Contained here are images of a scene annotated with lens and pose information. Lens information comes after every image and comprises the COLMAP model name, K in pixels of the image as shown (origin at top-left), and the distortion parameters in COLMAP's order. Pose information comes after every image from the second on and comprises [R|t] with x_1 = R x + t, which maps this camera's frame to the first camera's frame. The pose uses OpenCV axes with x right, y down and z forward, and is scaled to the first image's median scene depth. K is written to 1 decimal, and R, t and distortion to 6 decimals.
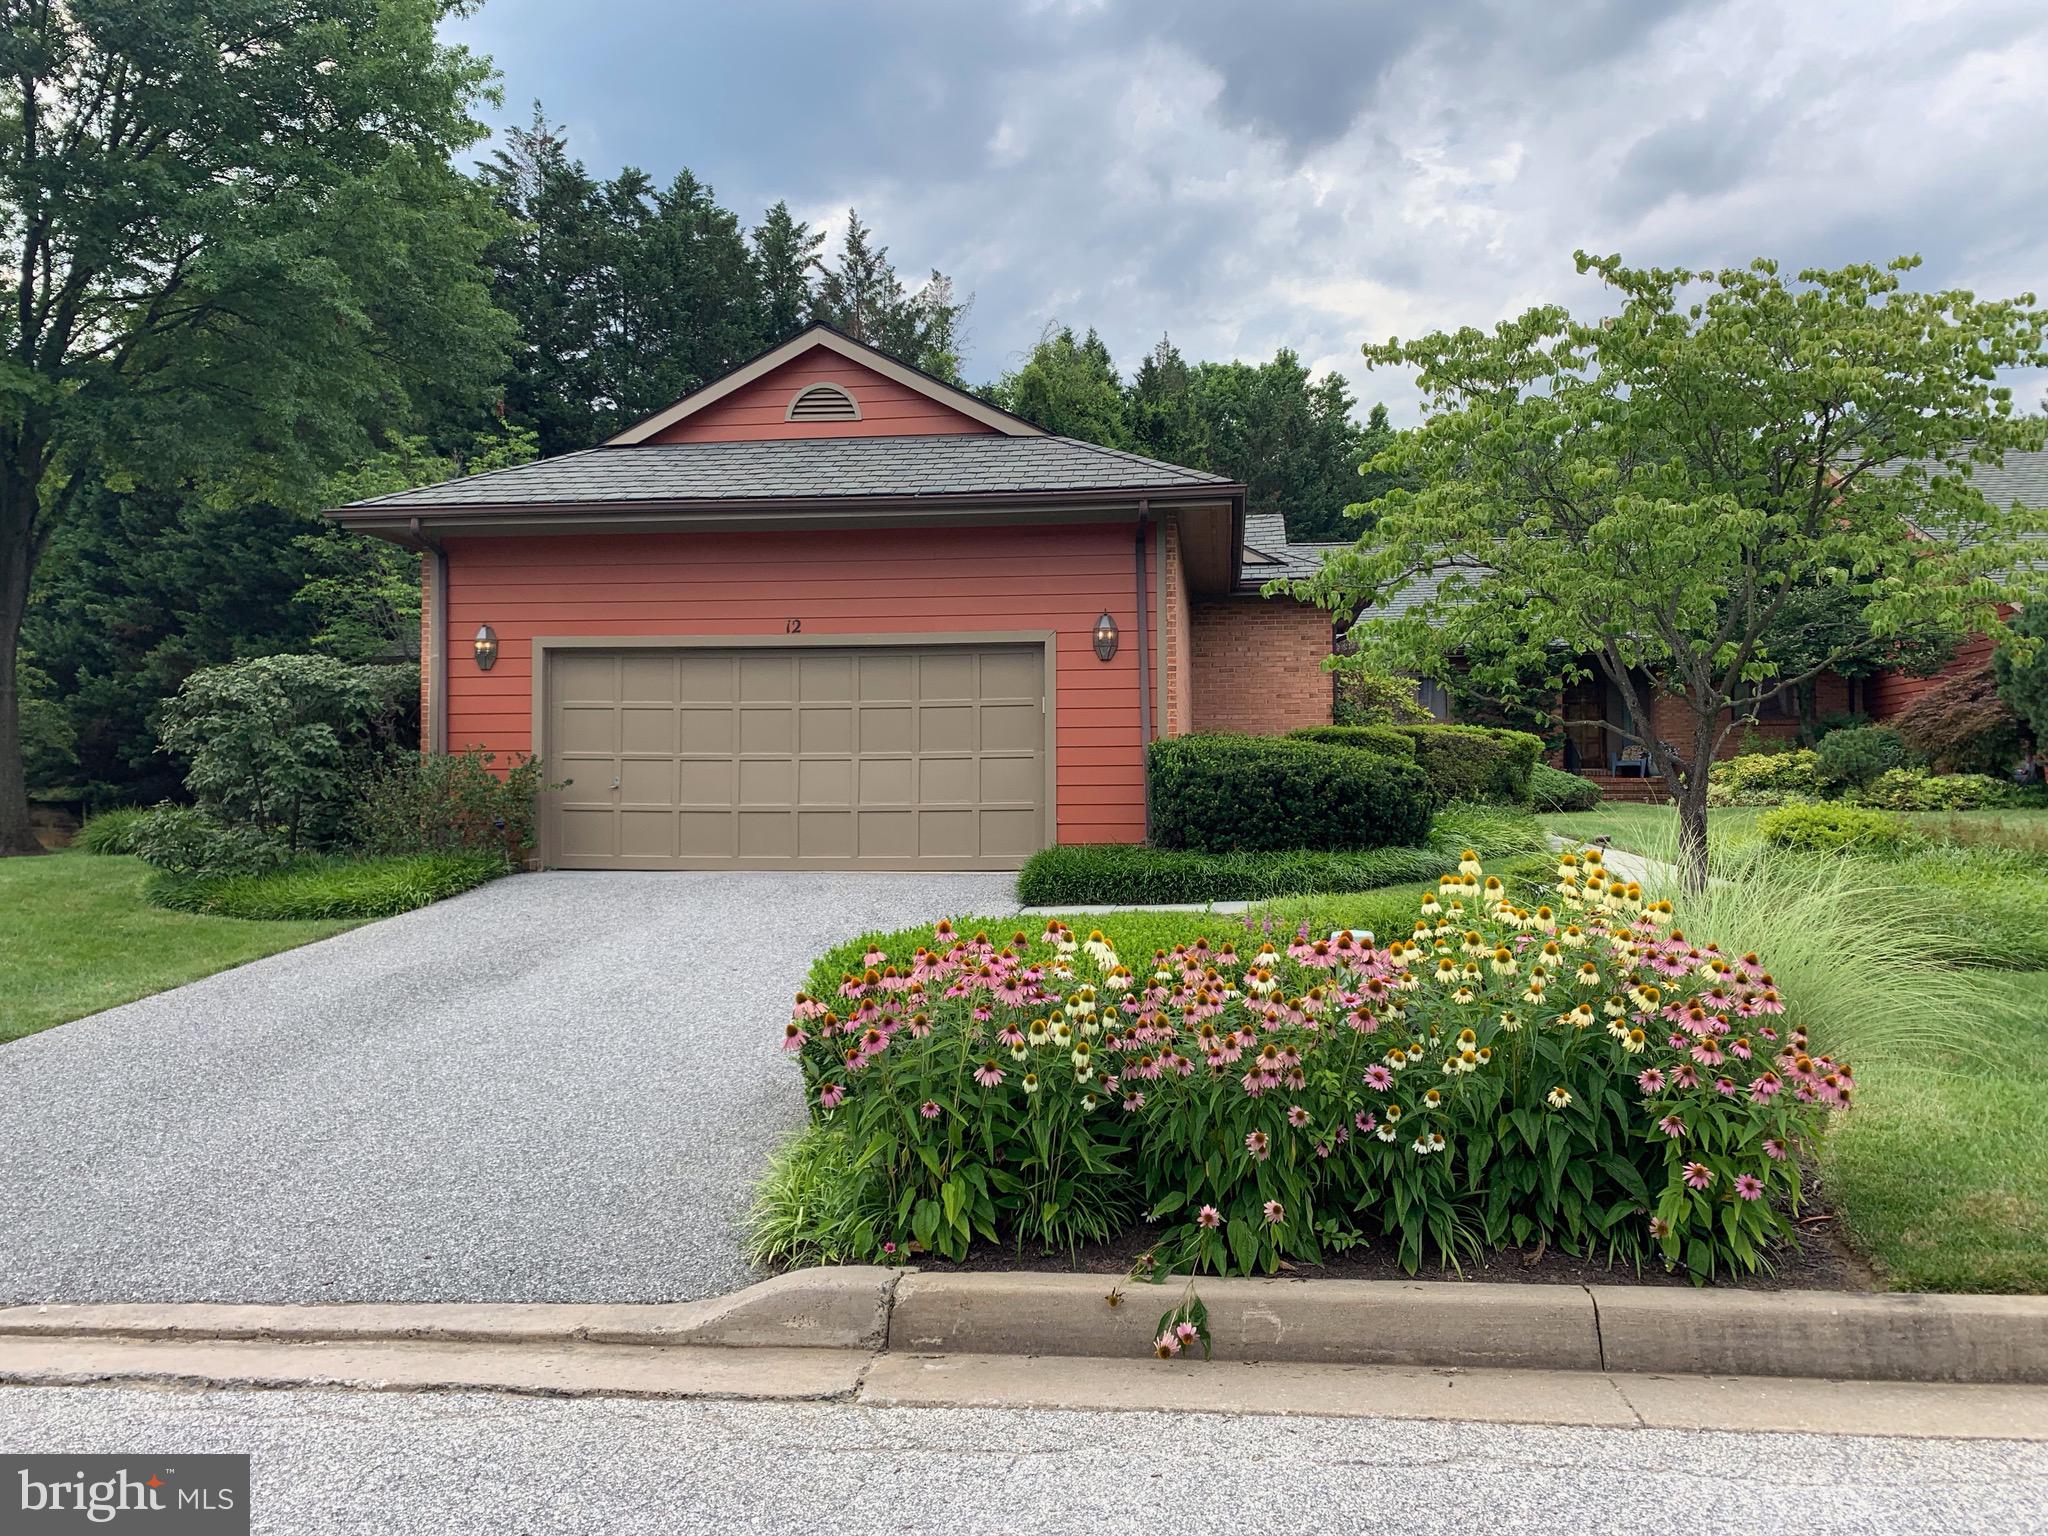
lens RADIAL K [[1605.1, 0, 1017.4], [0, 1605.1, 759.5], [0, 0, 1]] dist [0.072359, -0.143394]
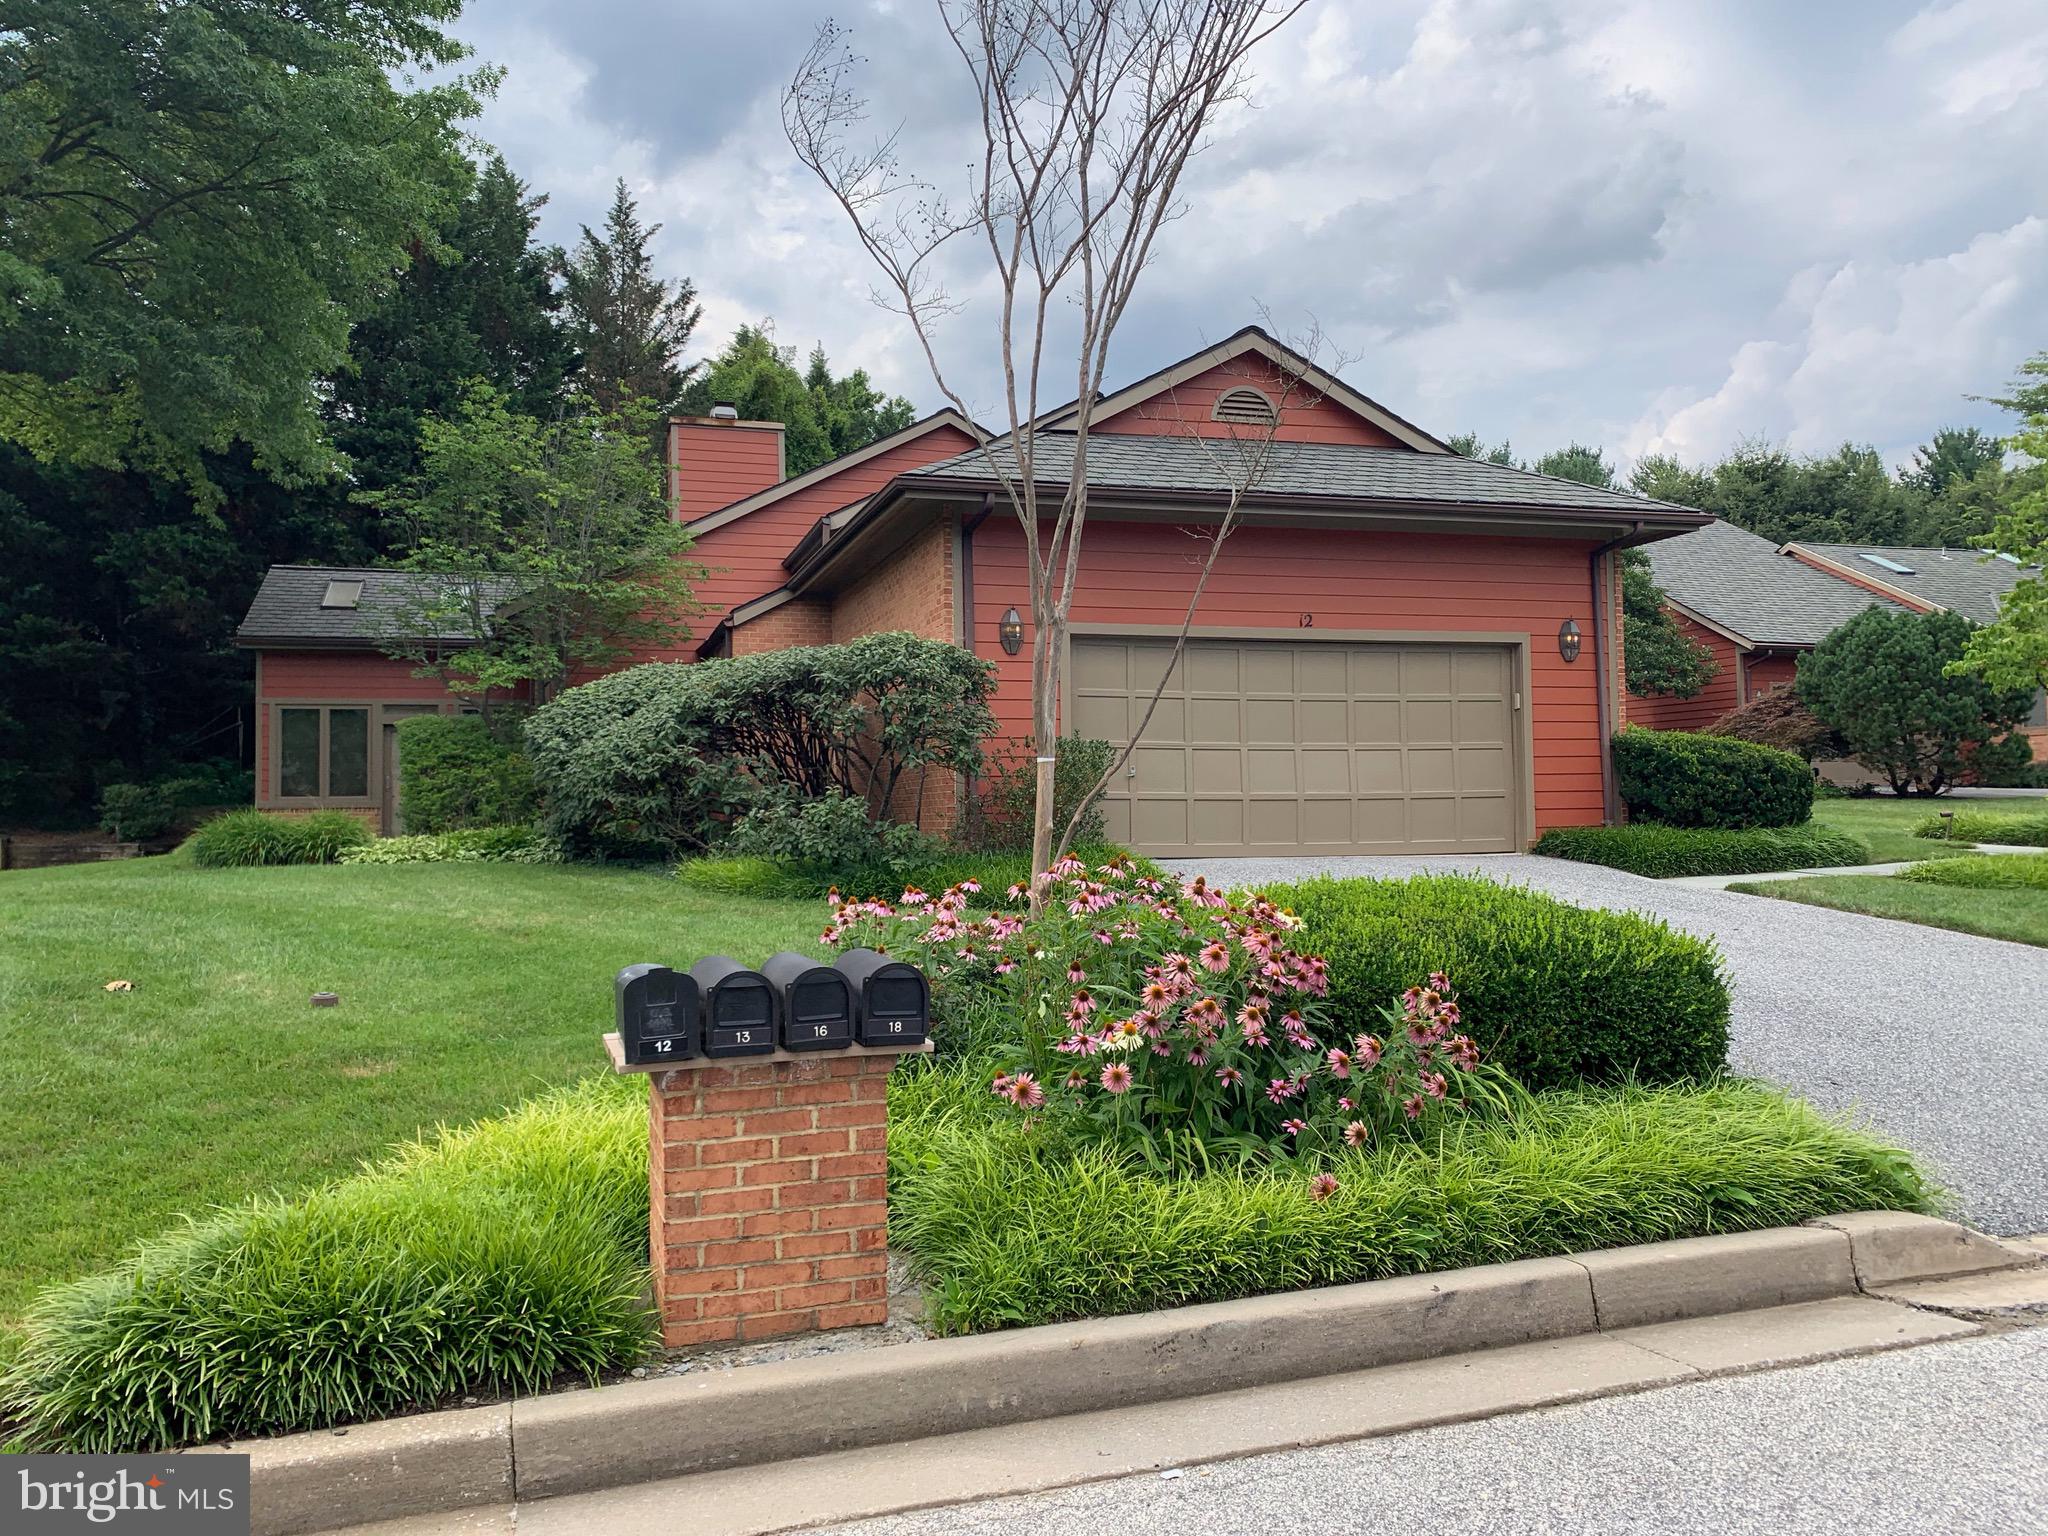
lens RADIAL K [[1609.6, 0, 988.9], [0, 1609.6, 743.8], [0, 0, 1]] dist [0.068866, -0.128077]
pose [[0.916109, 0.009052, 0.400826, -0.726218], [-0.003066, 0.999874, -0.015573, 0.013483], [-0.400916, 0.013038, 0.916022, 0.122573]]
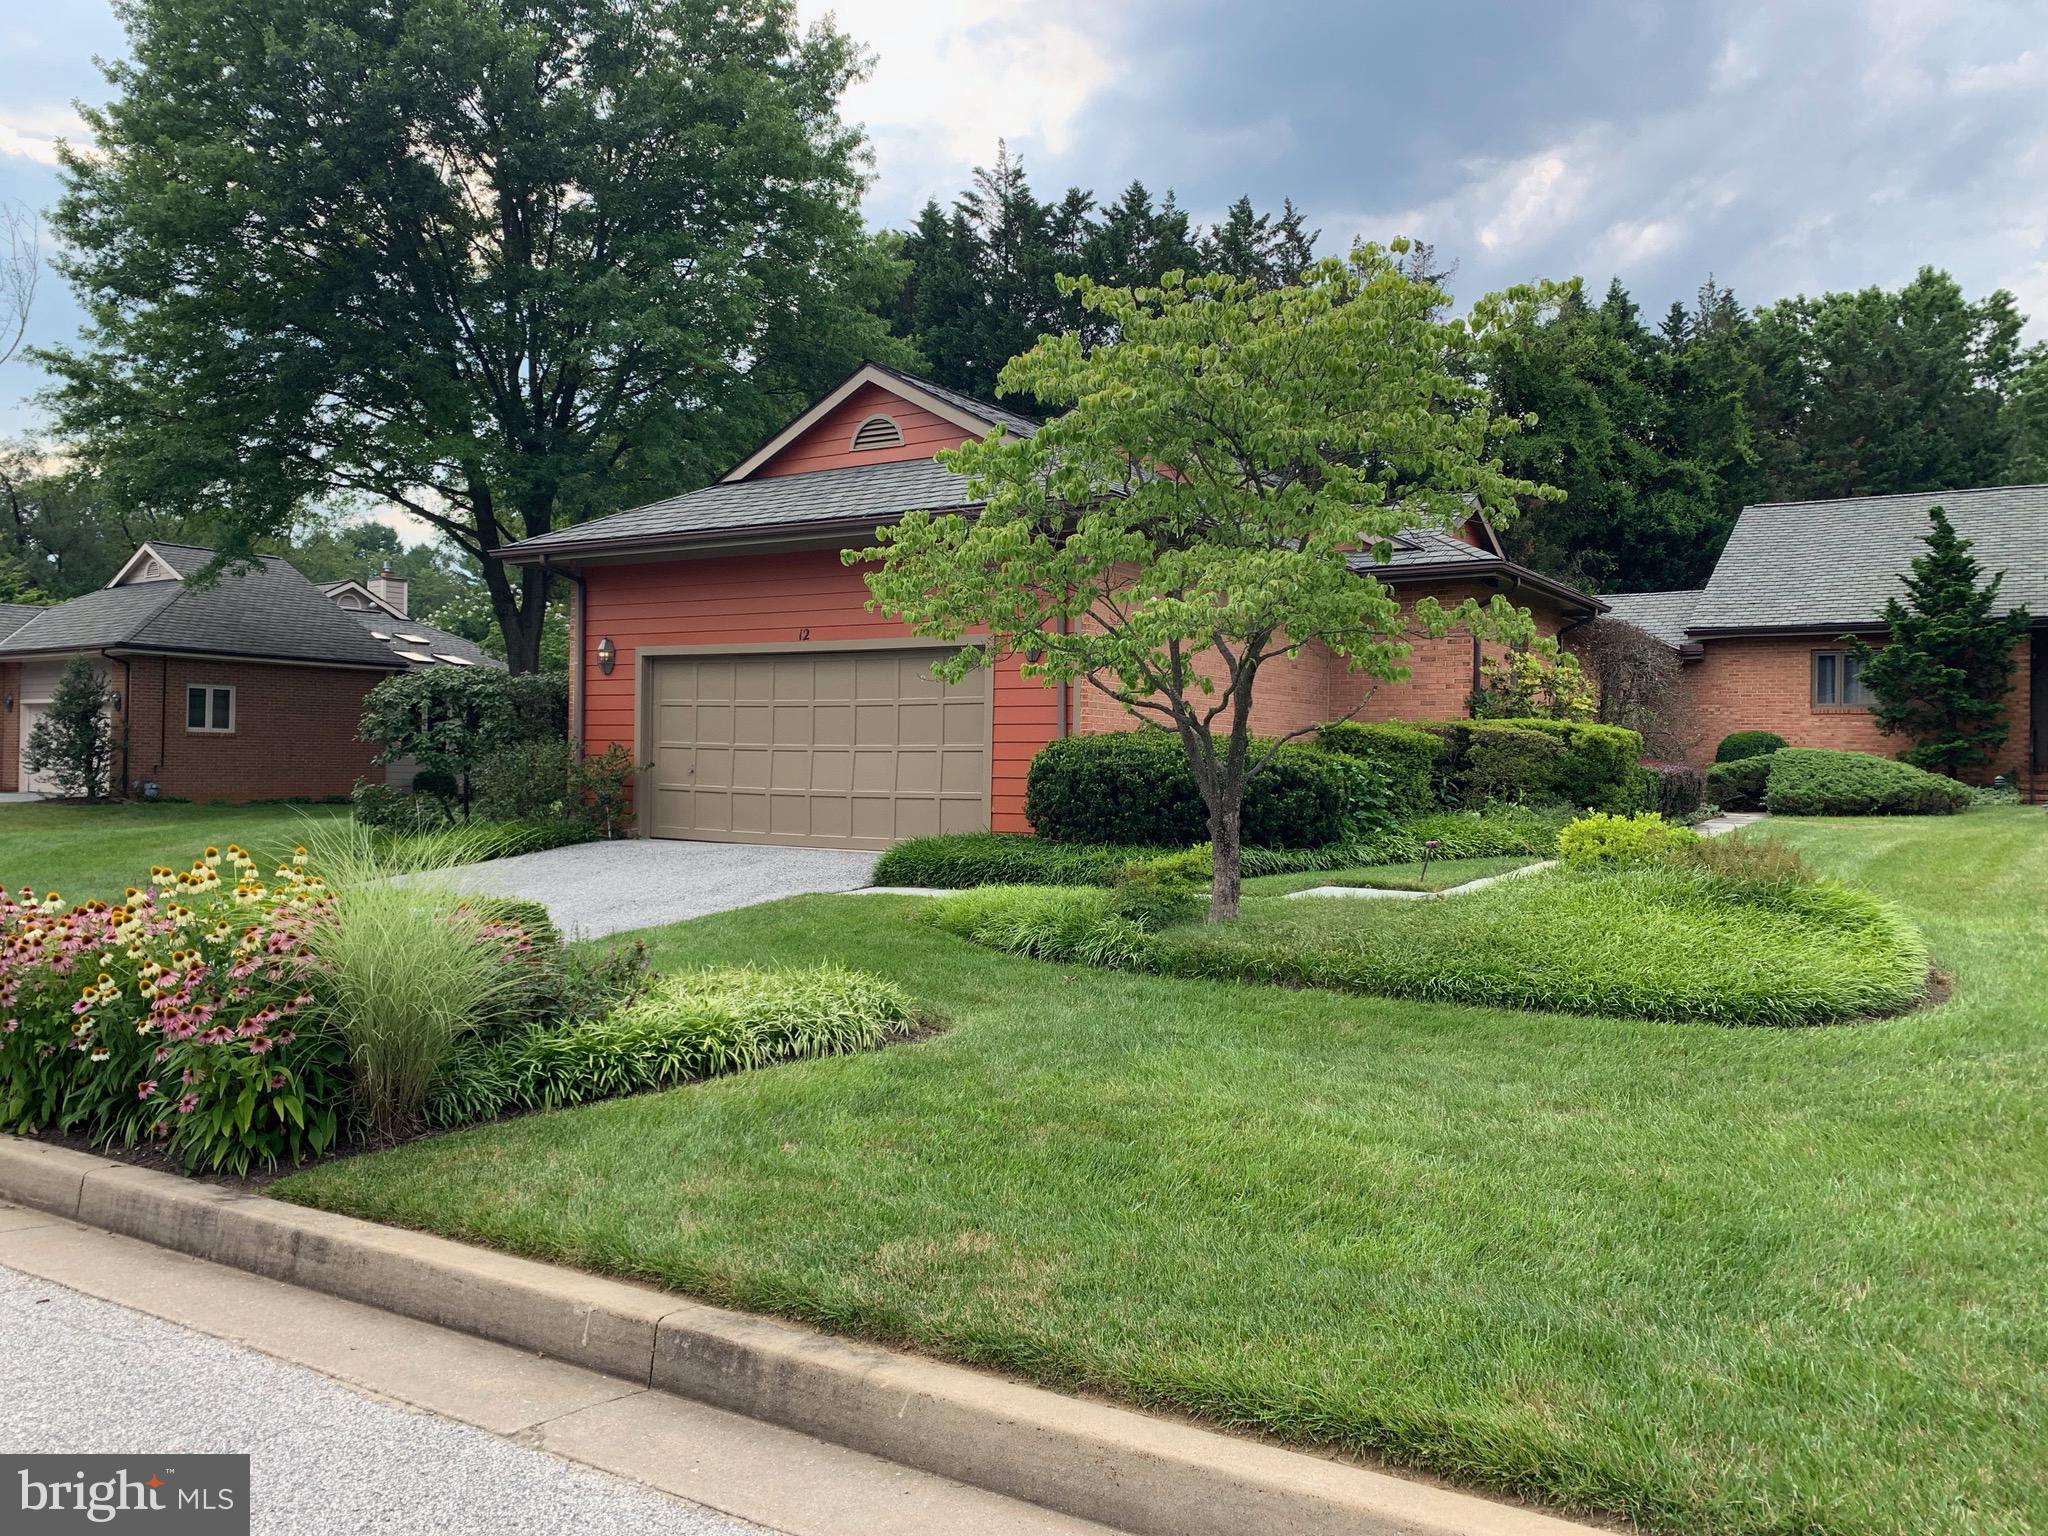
lens RADIAL K [[1605.1, 0, 1017.4], [0, 1605.1, 759.5], [0, 0, 1]] dist [0.072359, -0.143394]
pose [[0.901202, 0.014990, -0.433140, 0.485112], [-0.007811, 0.999801, 0.018350, -0.015334], [0.433329, -0.013154, 0.901140, 0.026511]]
